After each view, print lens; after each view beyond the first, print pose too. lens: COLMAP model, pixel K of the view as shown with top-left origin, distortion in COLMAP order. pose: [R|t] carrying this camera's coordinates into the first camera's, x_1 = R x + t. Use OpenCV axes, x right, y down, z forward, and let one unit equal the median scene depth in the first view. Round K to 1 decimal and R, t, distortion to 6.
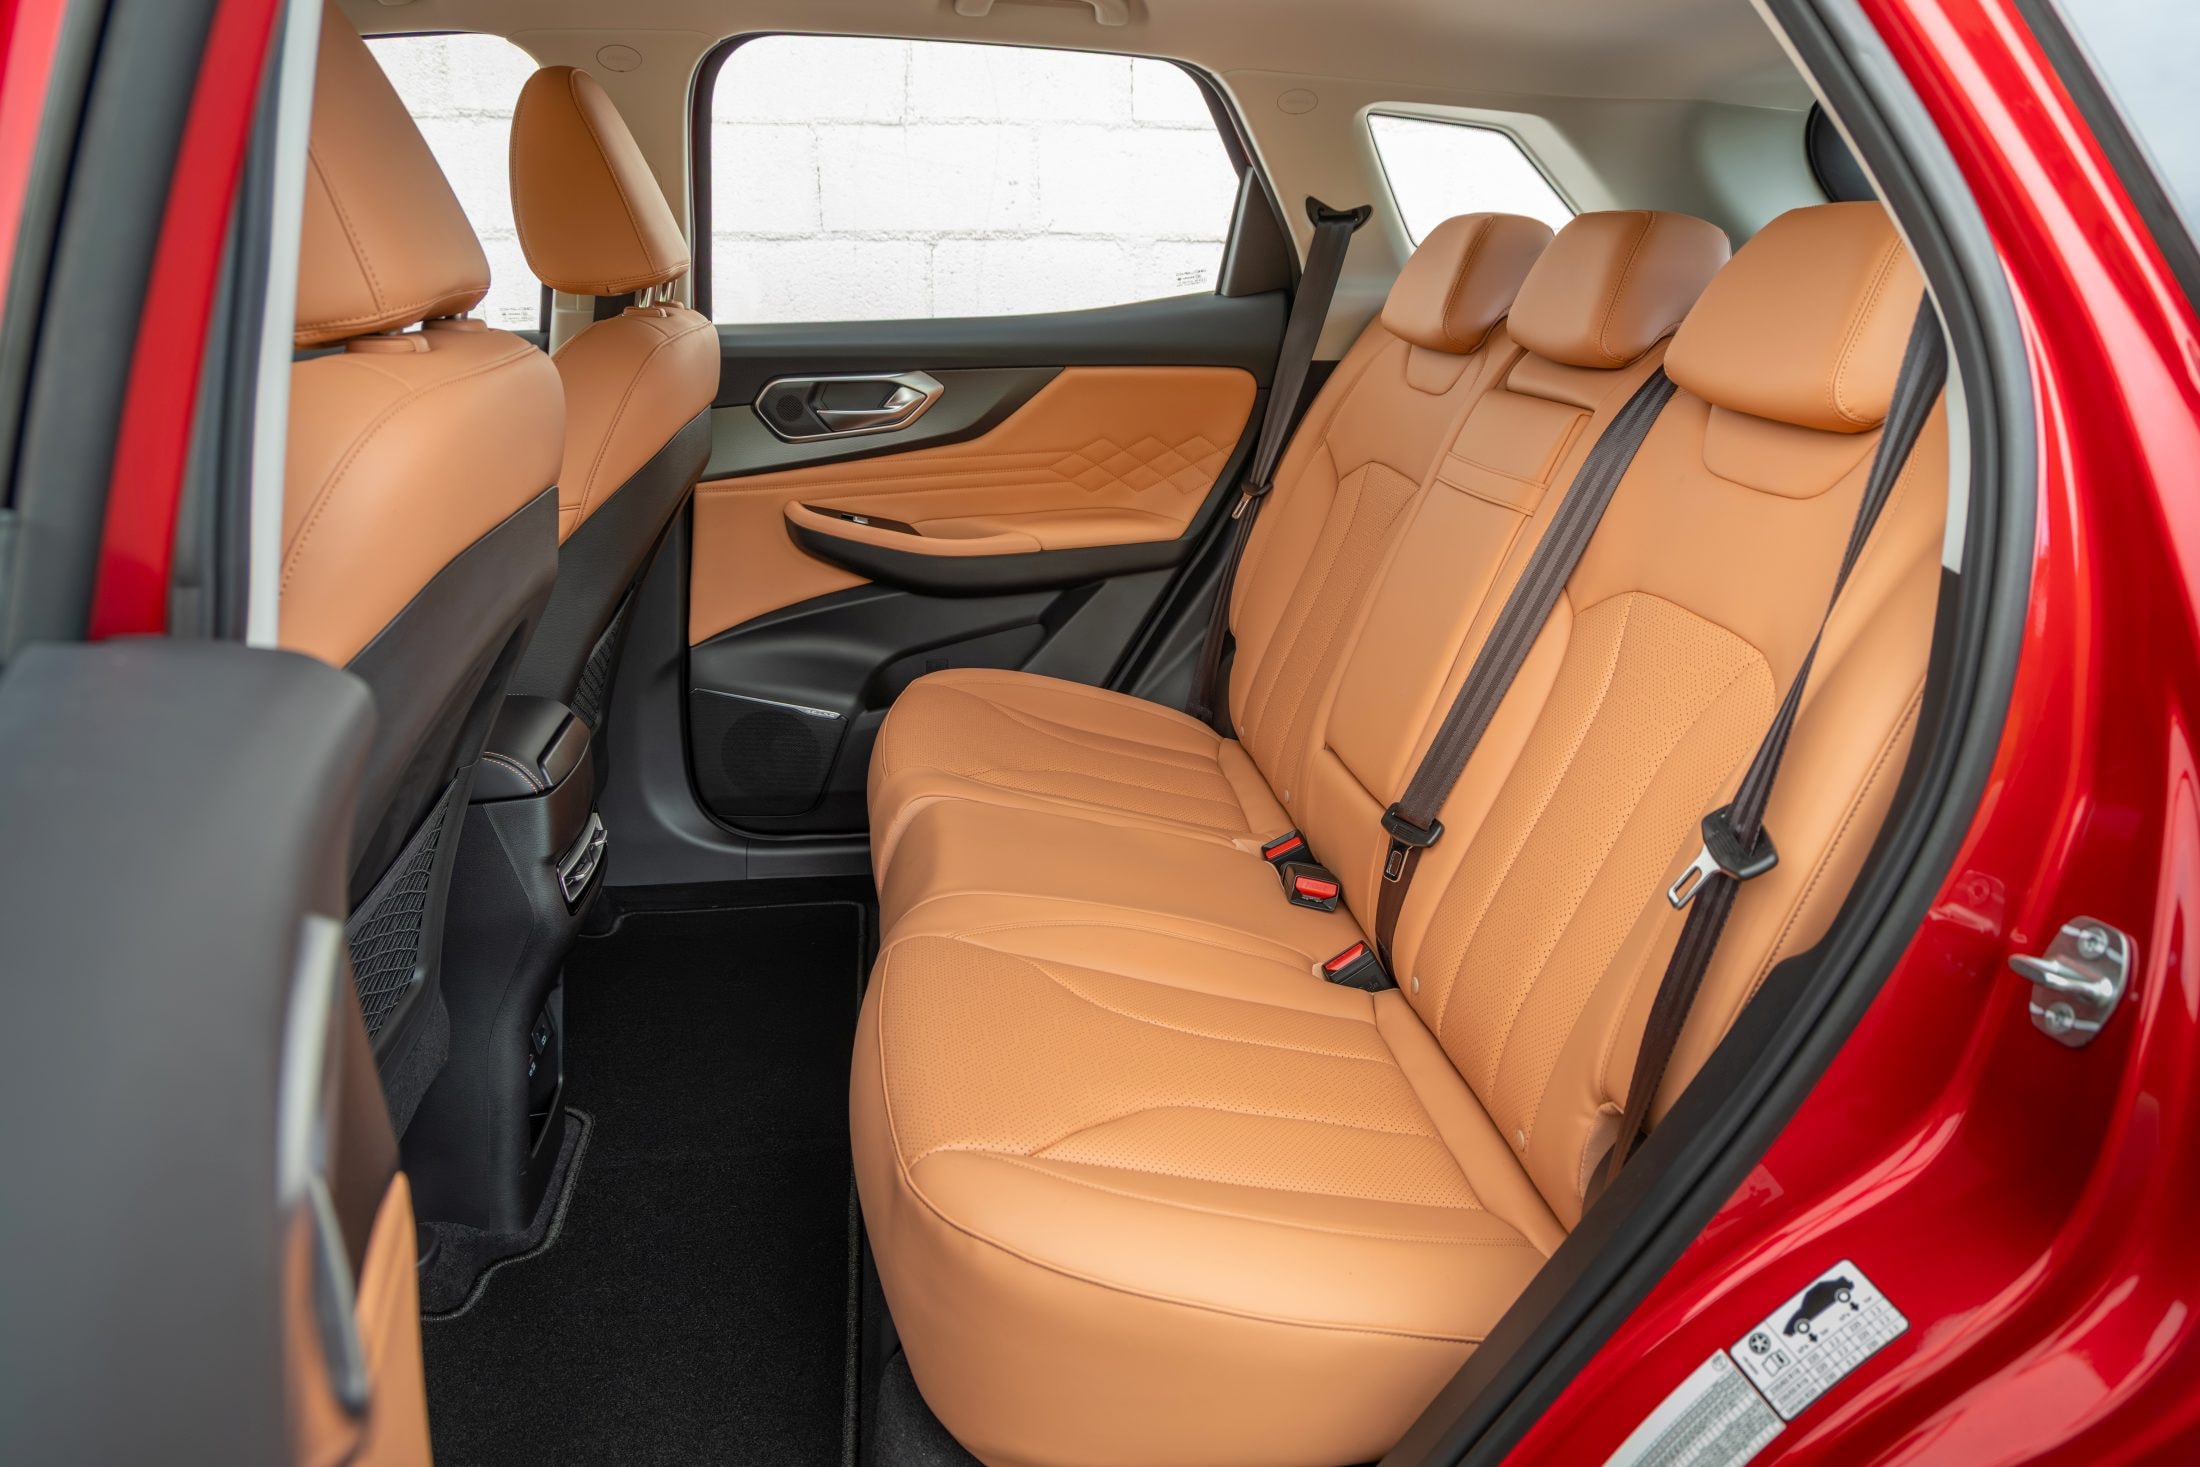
lens RADIAL K [[1520.2, 0, 1124.6], [0, 1520.2, 734.5], [0, 0, 1]] dist [0.002683, -0.001088]
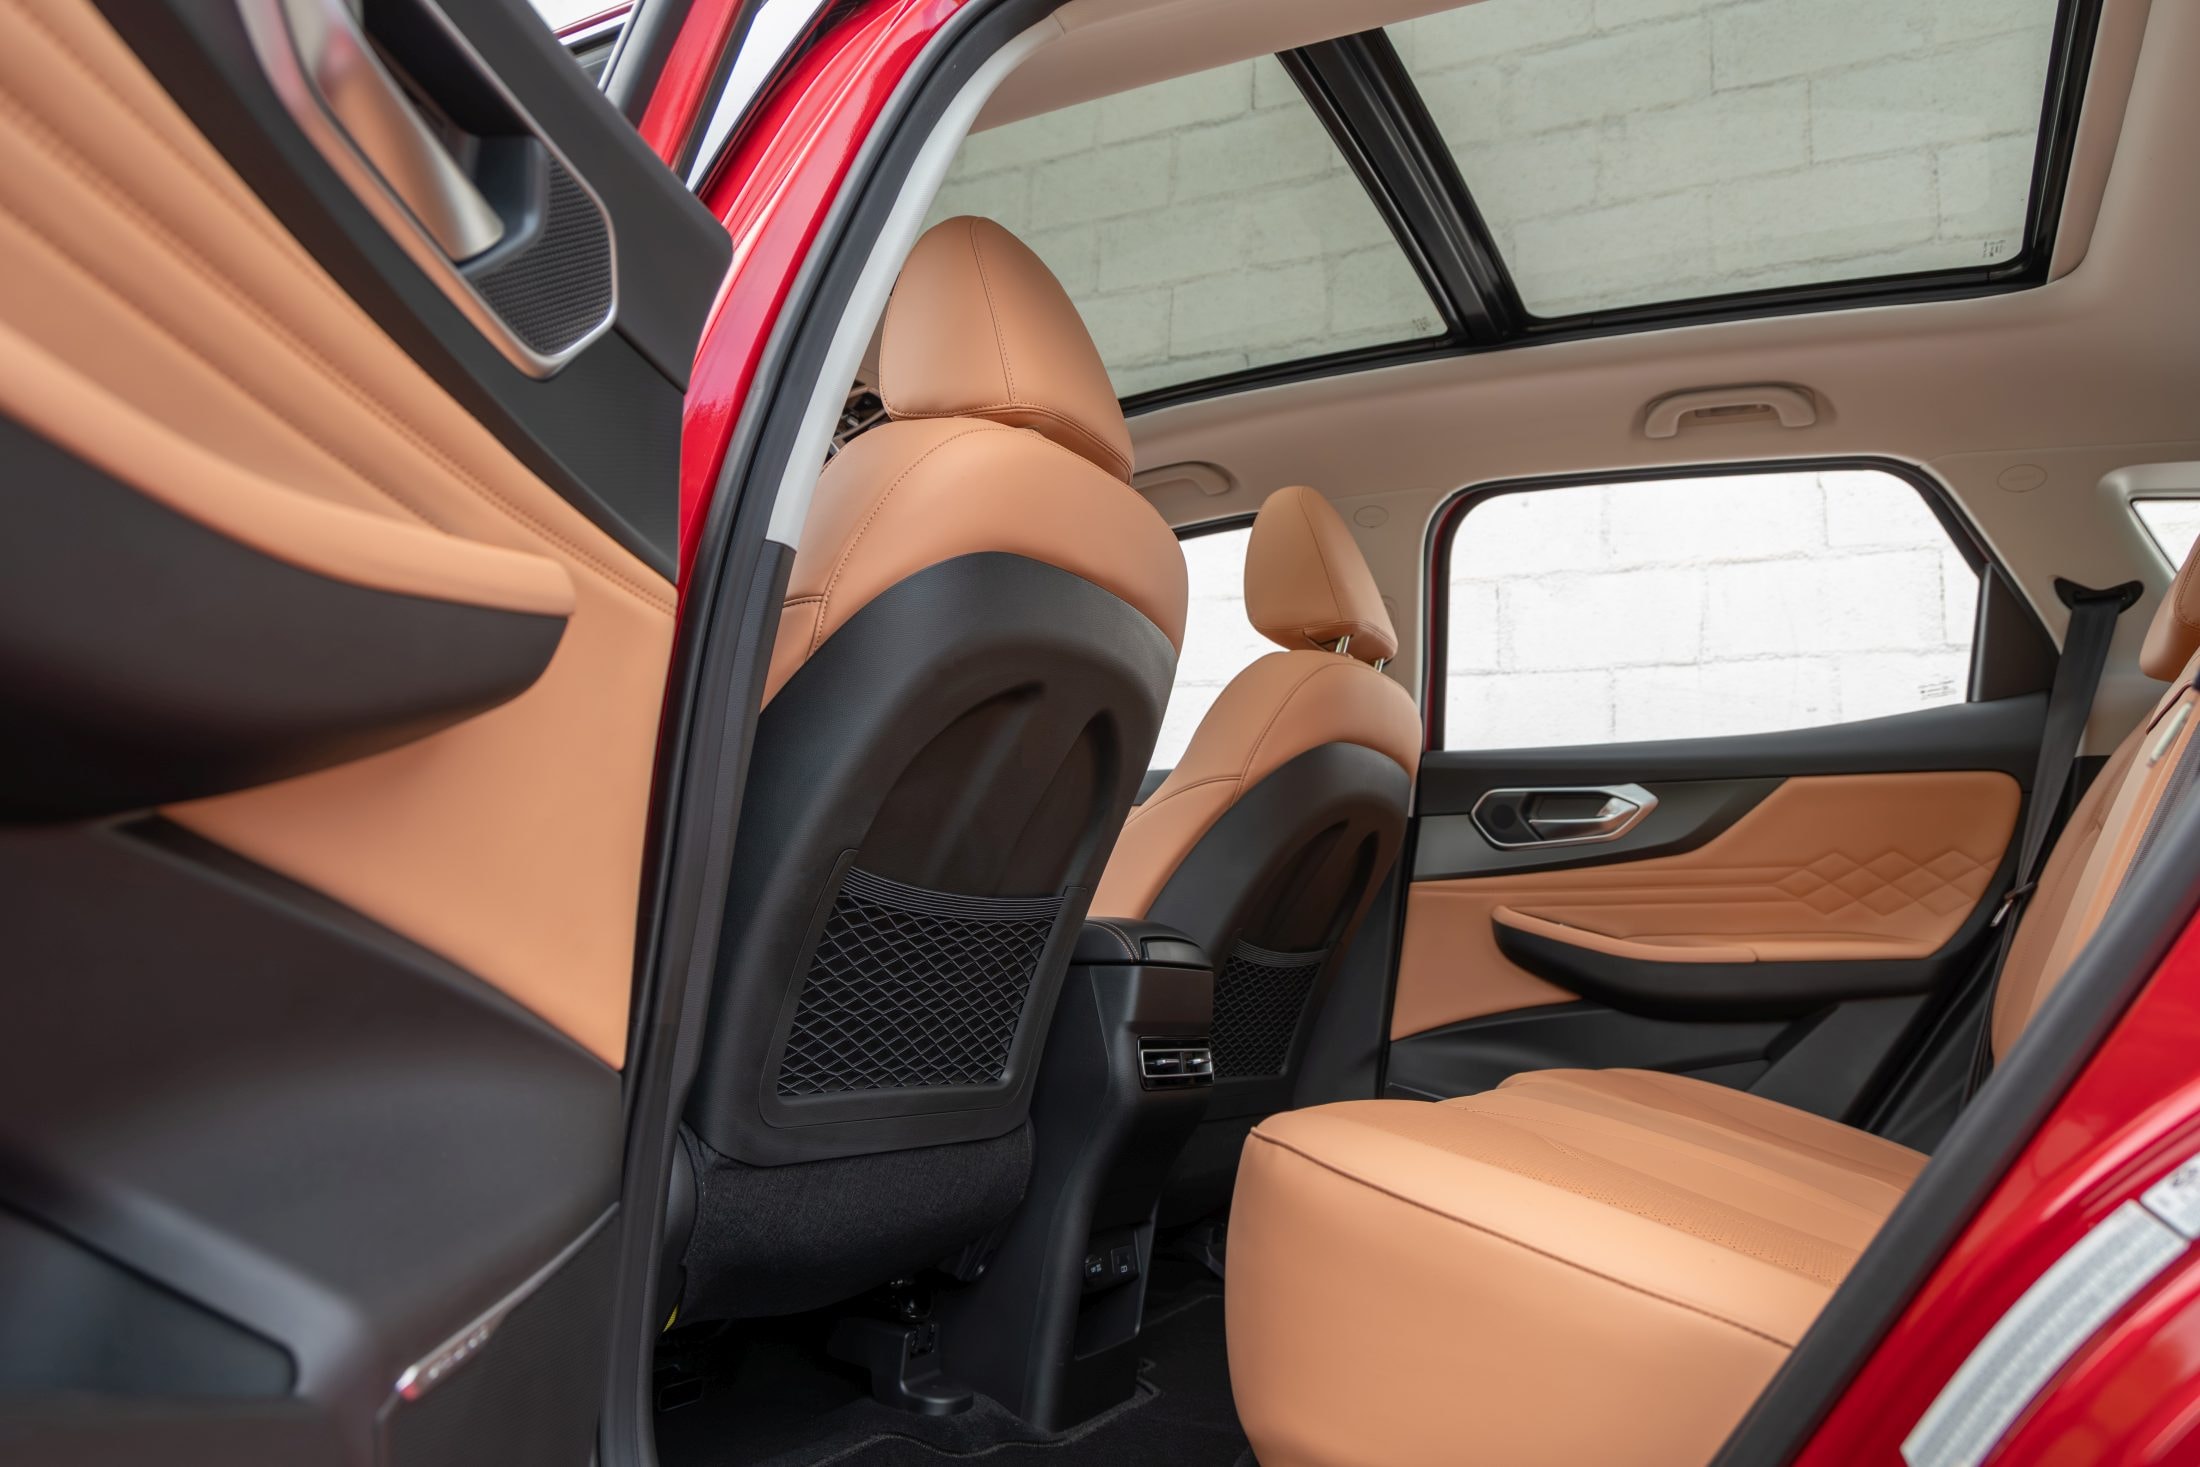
lens RADIAL K [[1520.2, 0, 1124.6], [0, 1520.2, 734.5], [0, 0, 1]] dist [0.002683, -0.001088]
pose [[0.822283, -0.062080, -0.565682, 0.161874], [-0.221863, 0.880406, -0.419121, 0.232140], [0.524049, 0.470140, 0.710170, 0.078434]]
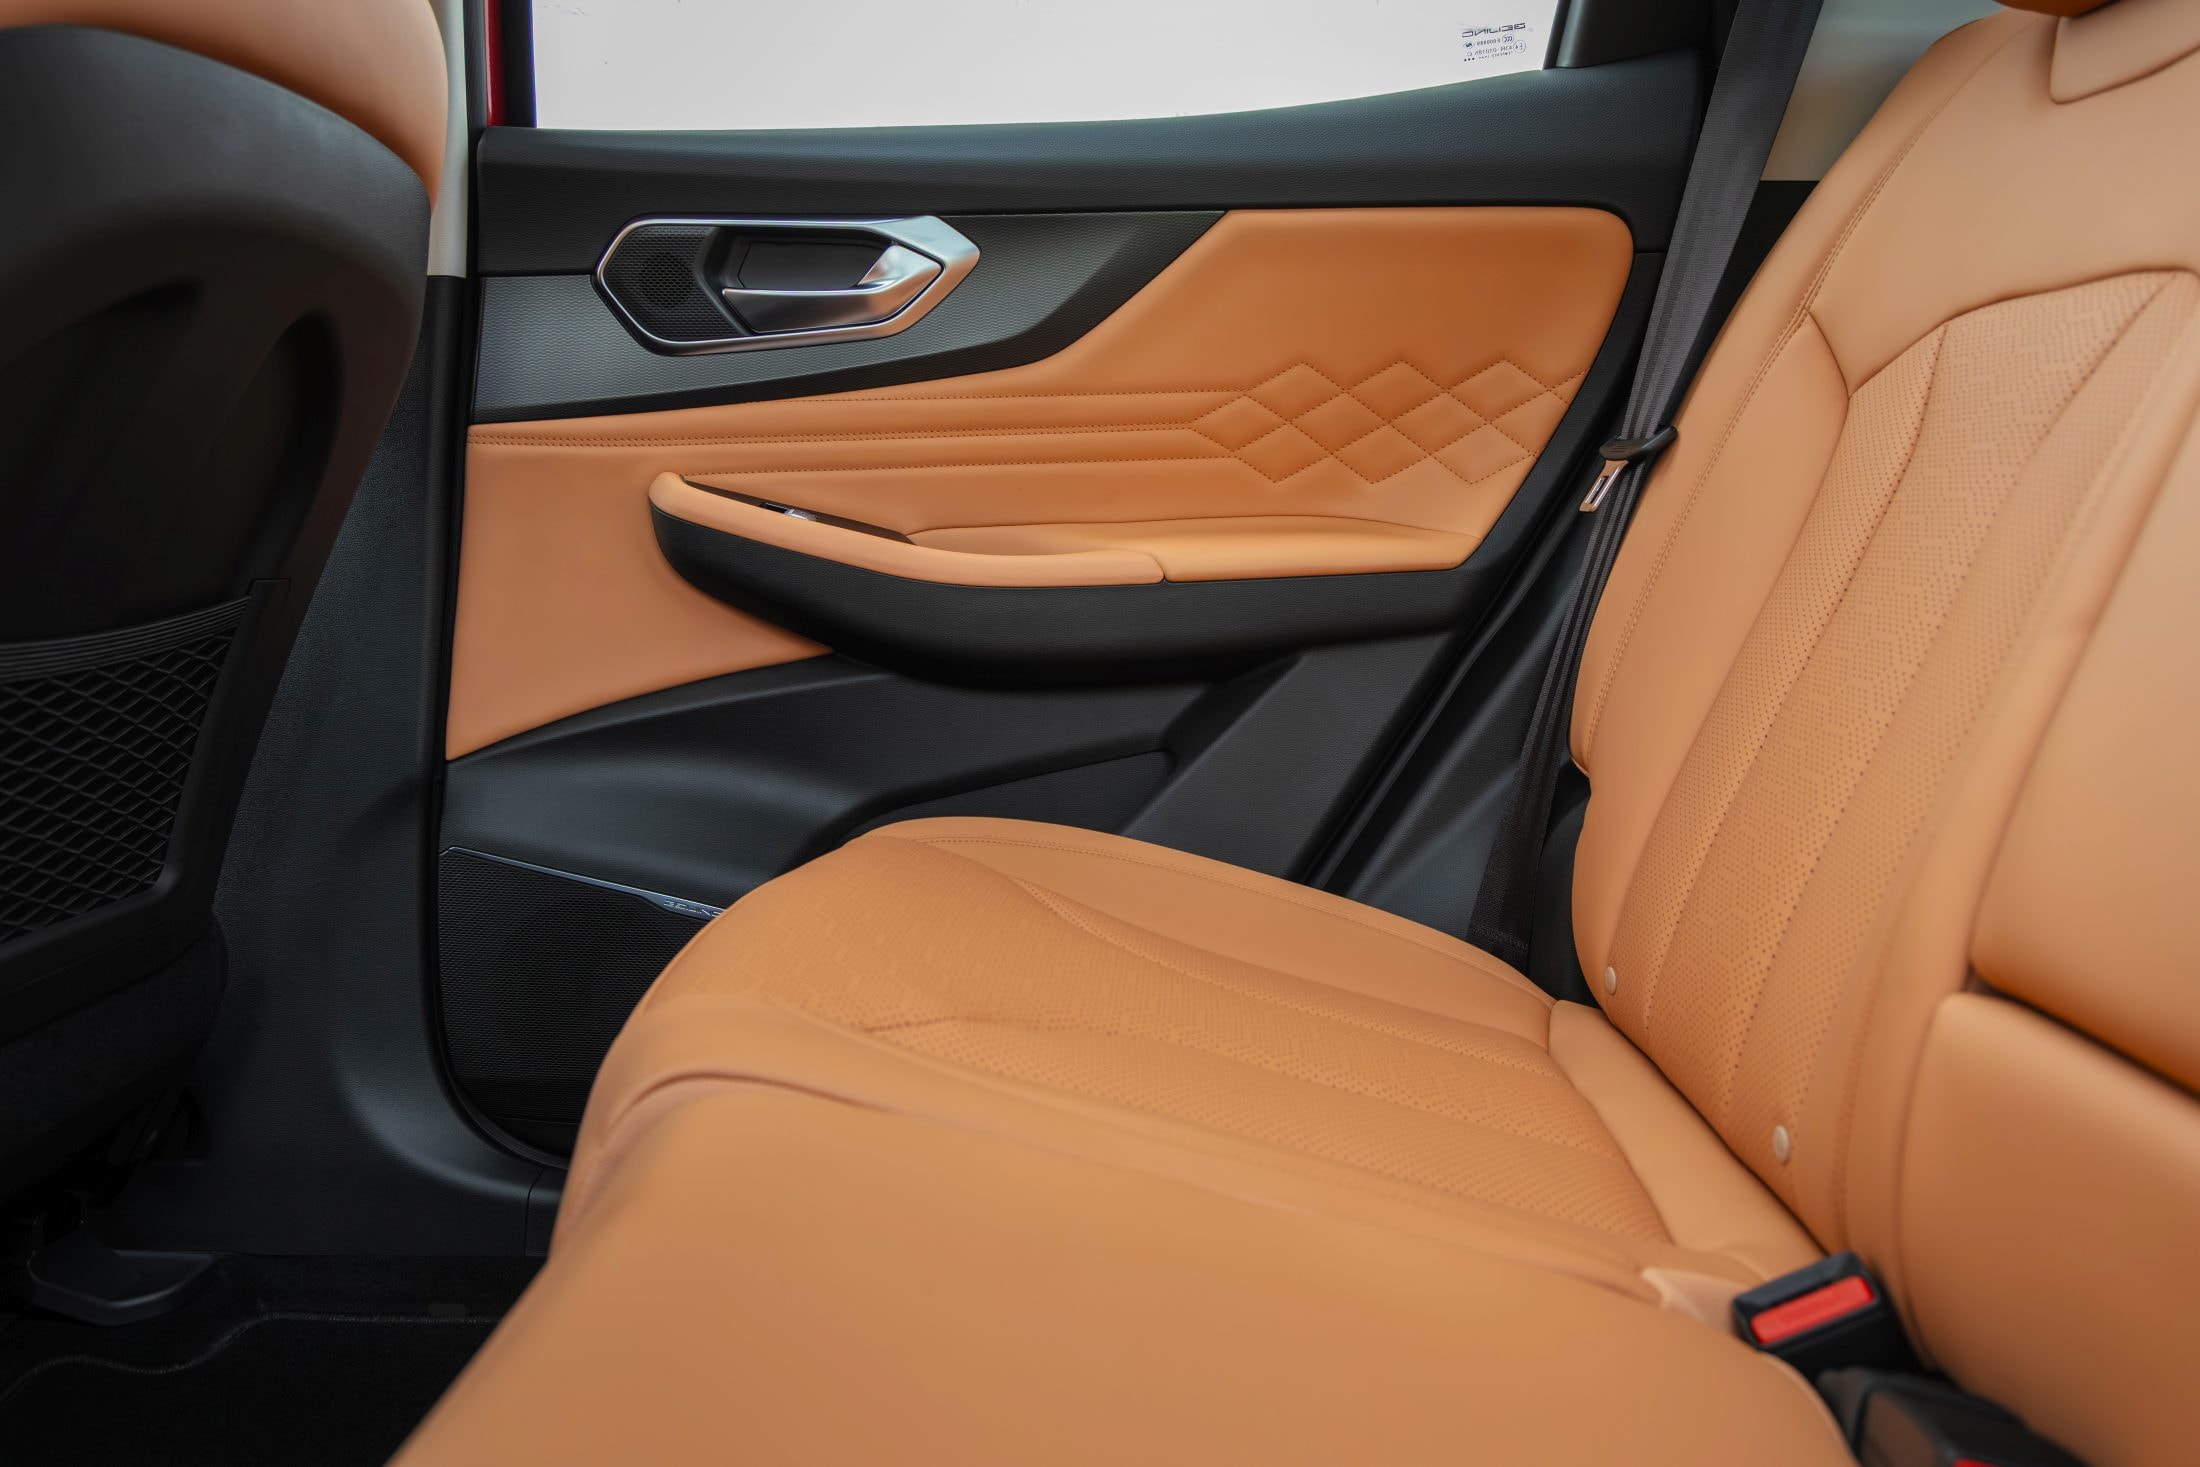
lens RADIAL K [[1669.5, 0, 1109.1], [0, 1669.5, 734.8], [0, 0, 1]] dist [0.012784, 0.000609]
pose [[0.988737, 0.024236, -0.147690, 0.006576], [-0.051949, 0.981024, -0.186798, 0.024628], [0.140360, 0.192367, 0.971233, 0.504543]]
